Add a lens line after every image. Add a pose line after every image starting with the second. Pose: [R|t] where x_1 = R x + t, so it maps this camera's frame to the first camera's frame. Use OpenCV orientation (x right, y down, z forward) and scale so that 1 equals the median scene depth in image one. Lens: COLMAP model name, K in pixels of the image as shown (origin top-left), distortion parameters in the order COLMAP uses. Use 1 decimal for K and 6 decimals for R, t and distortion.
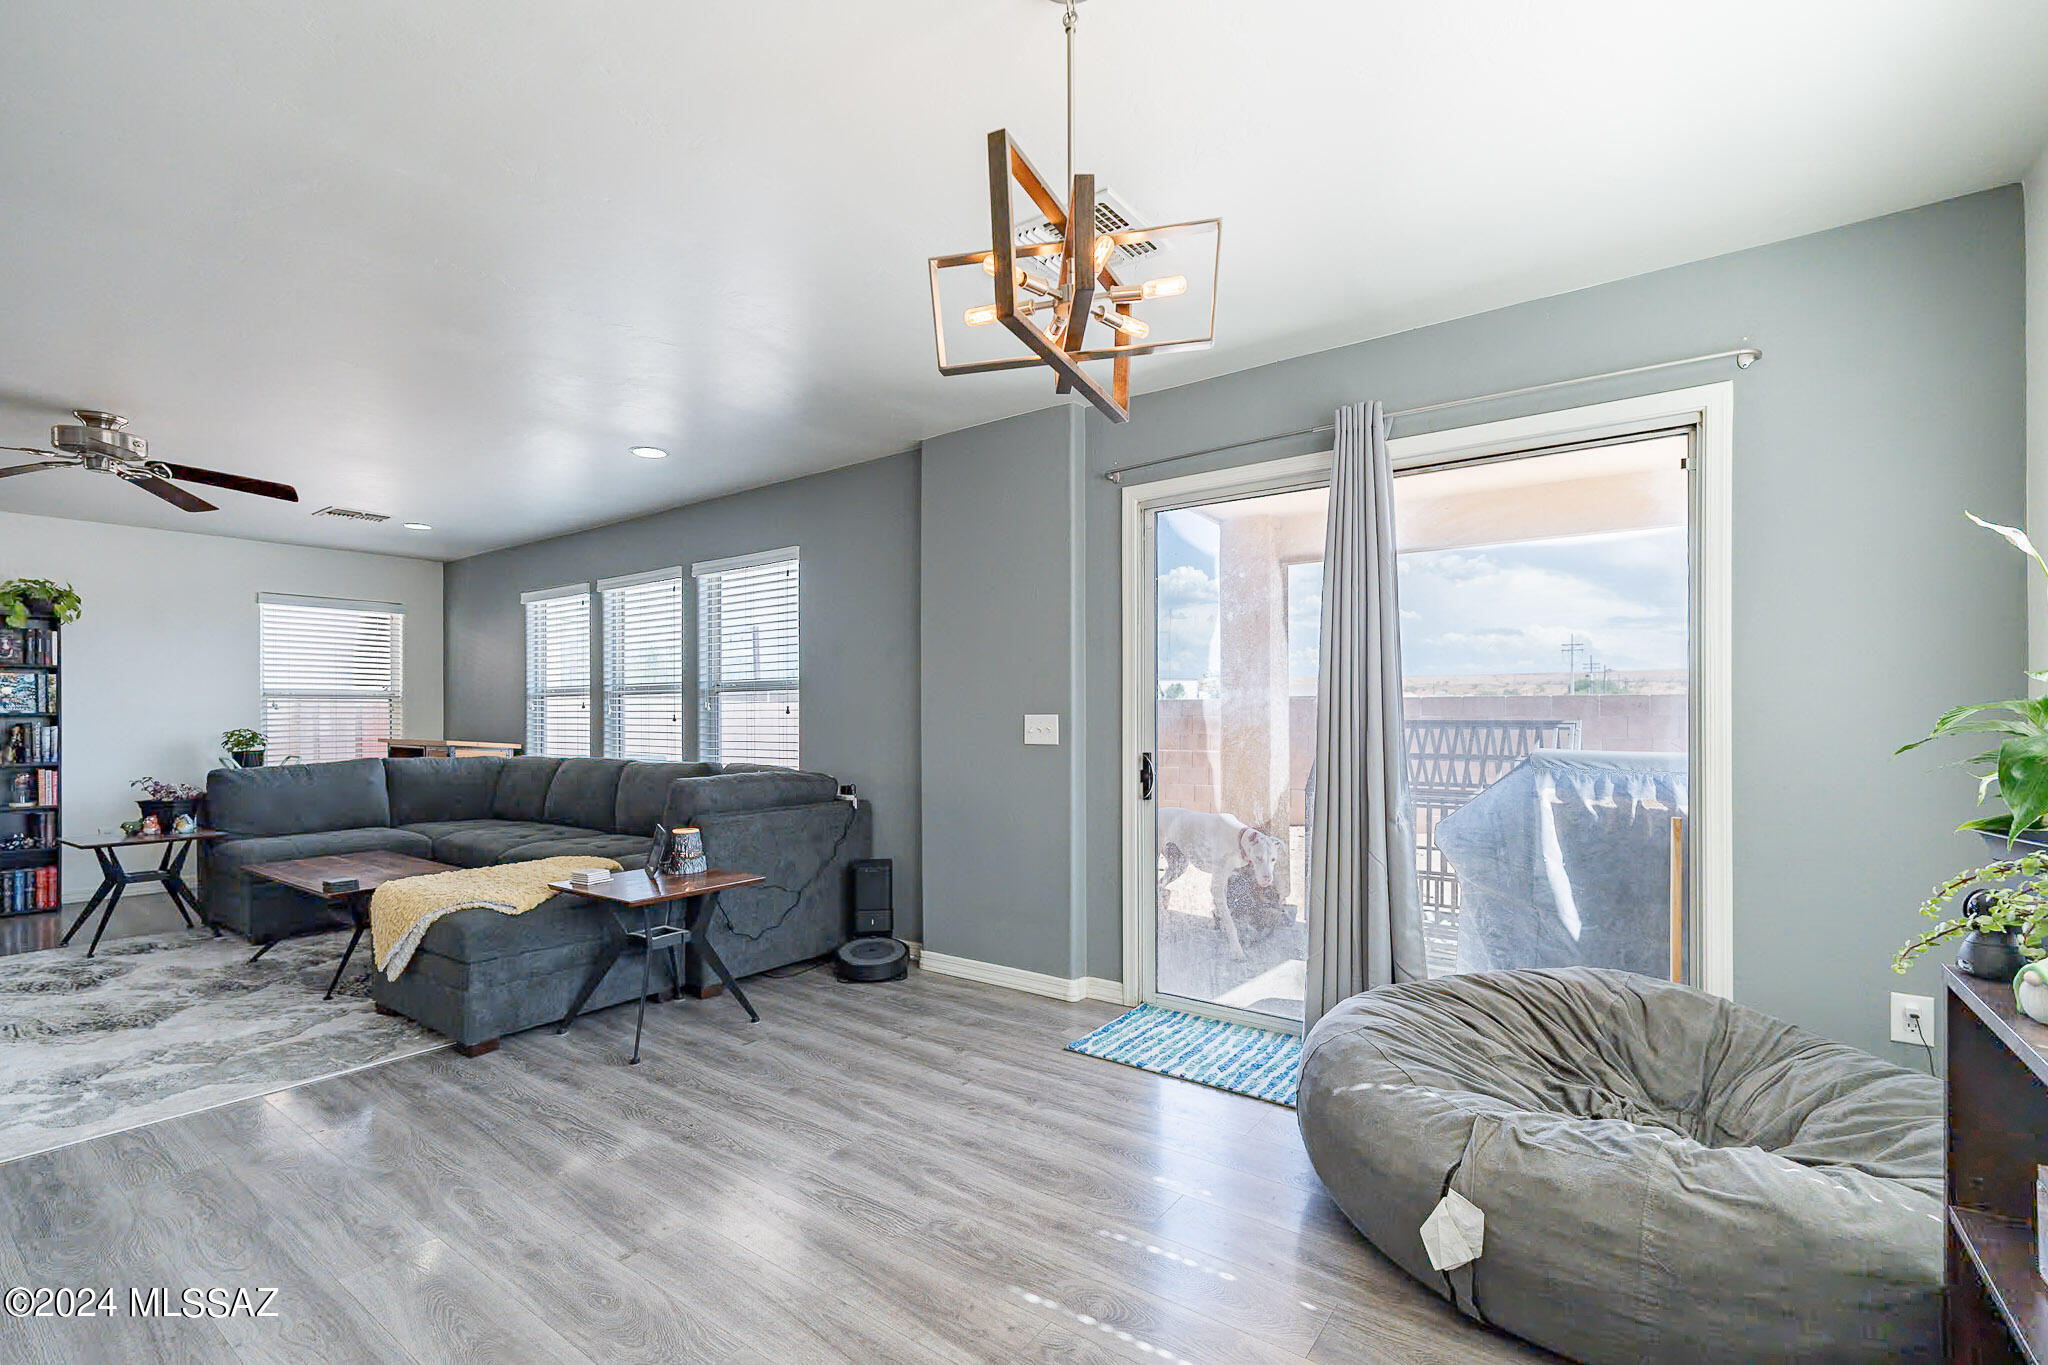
lens RADIAL K [[903.0, 0, 1022.2], [0, 903.0, 712.0], [0, 0, 1]] dist [-0.004038, 0.000586]
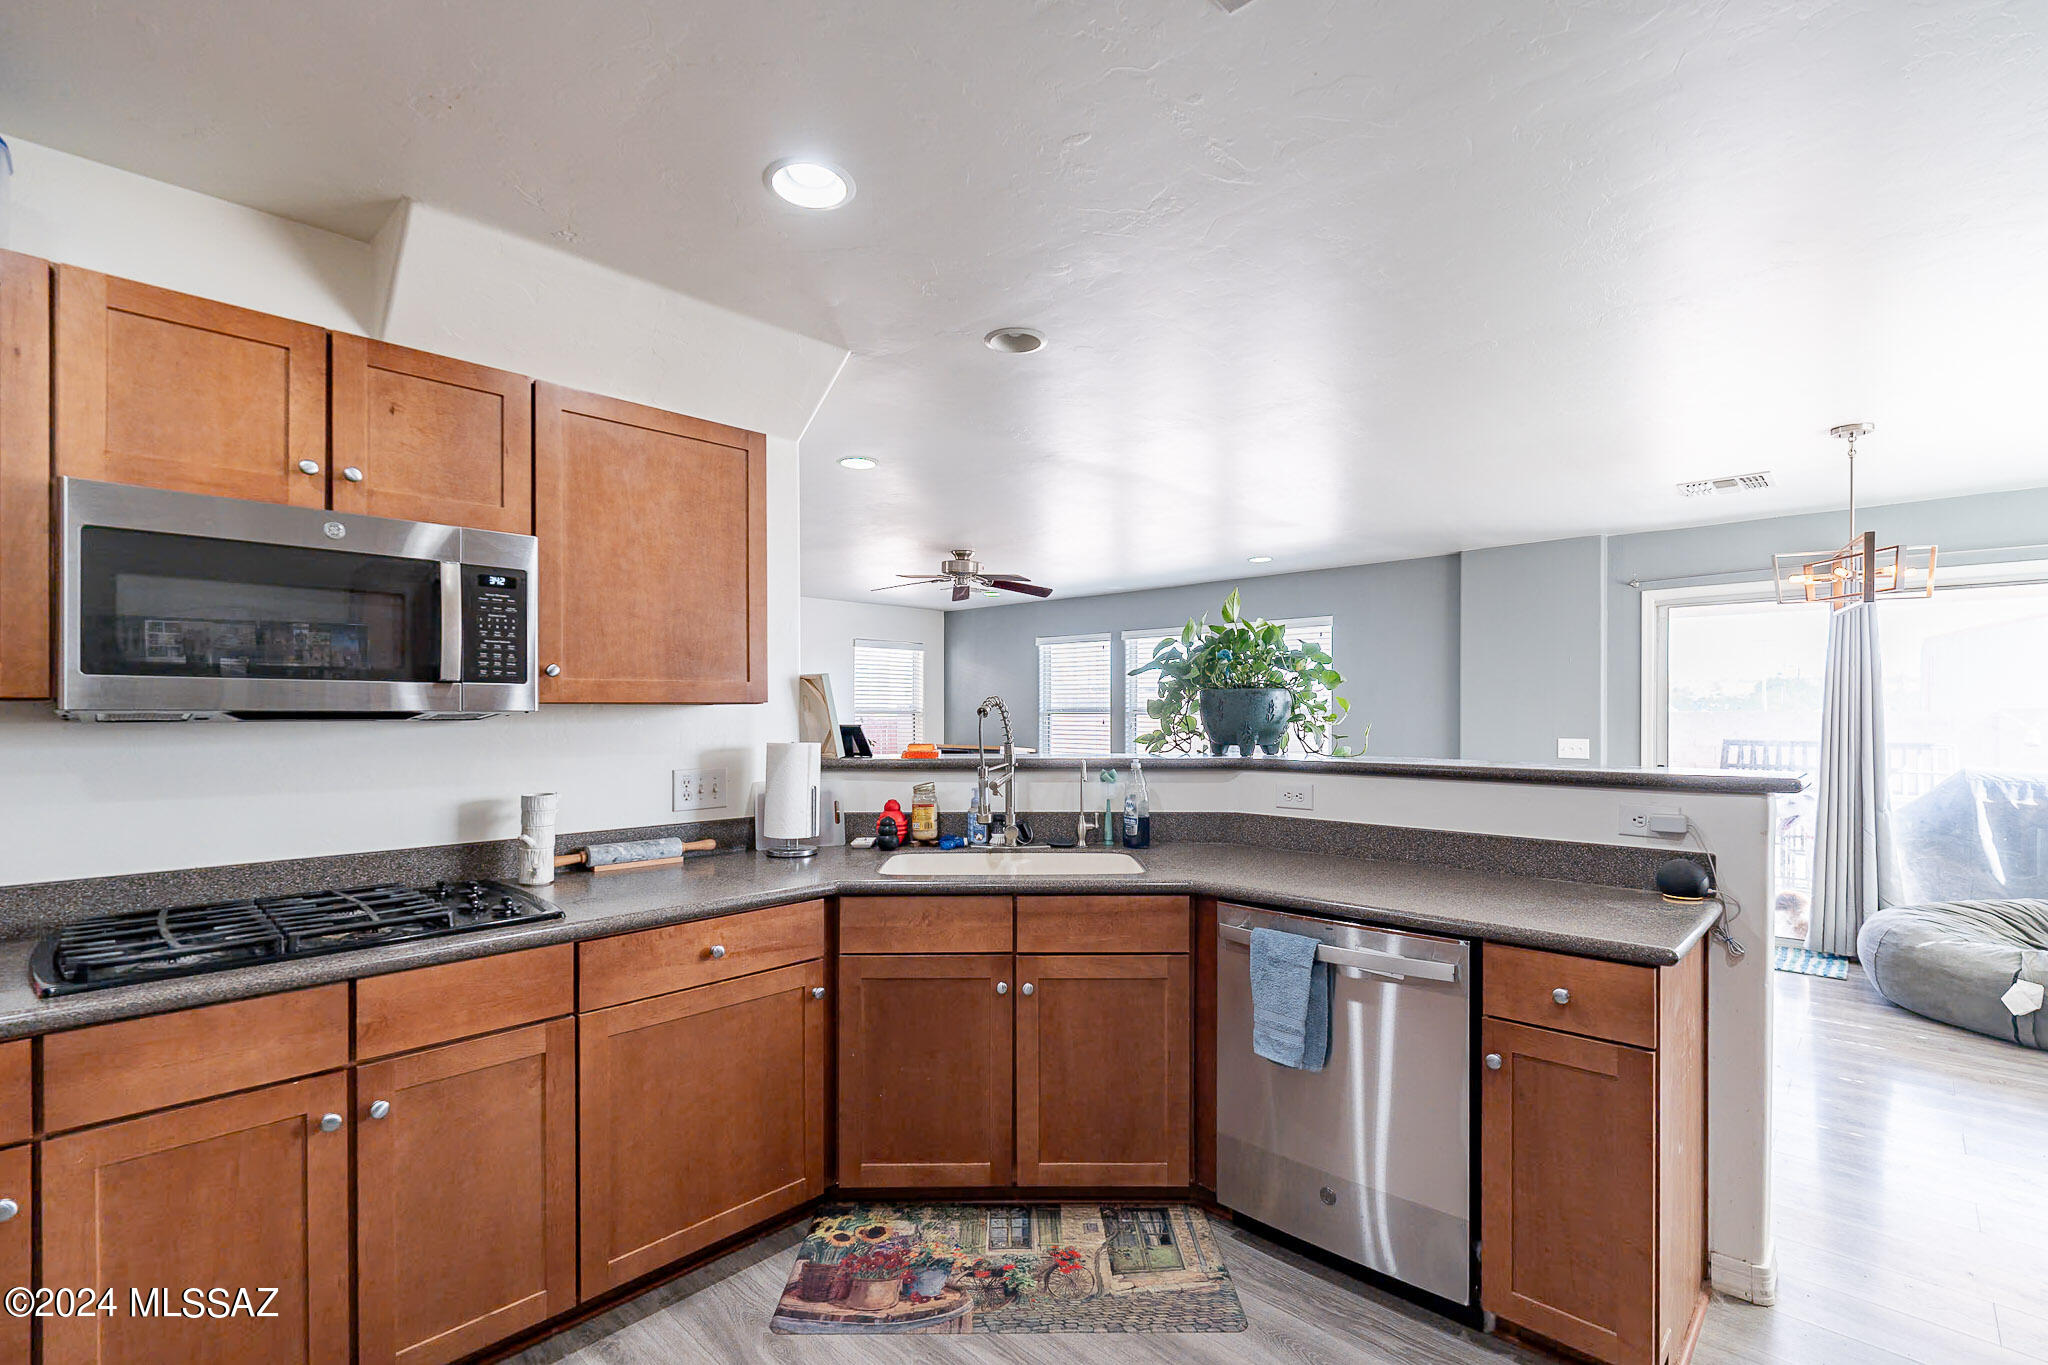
lens RADIAL K [[903.0, 0, 1024.7], [0, 903.0, 711.1], [0, 0, 1]] dist [-0.004038, 0.000586]
pose [[0.991581, 0.004189, -0.129423, -0.535012], [-0.003803, 0.999988, 0.003228, -0.034567], [0.129434, -0.002709, 0.991584, -0.476570]]
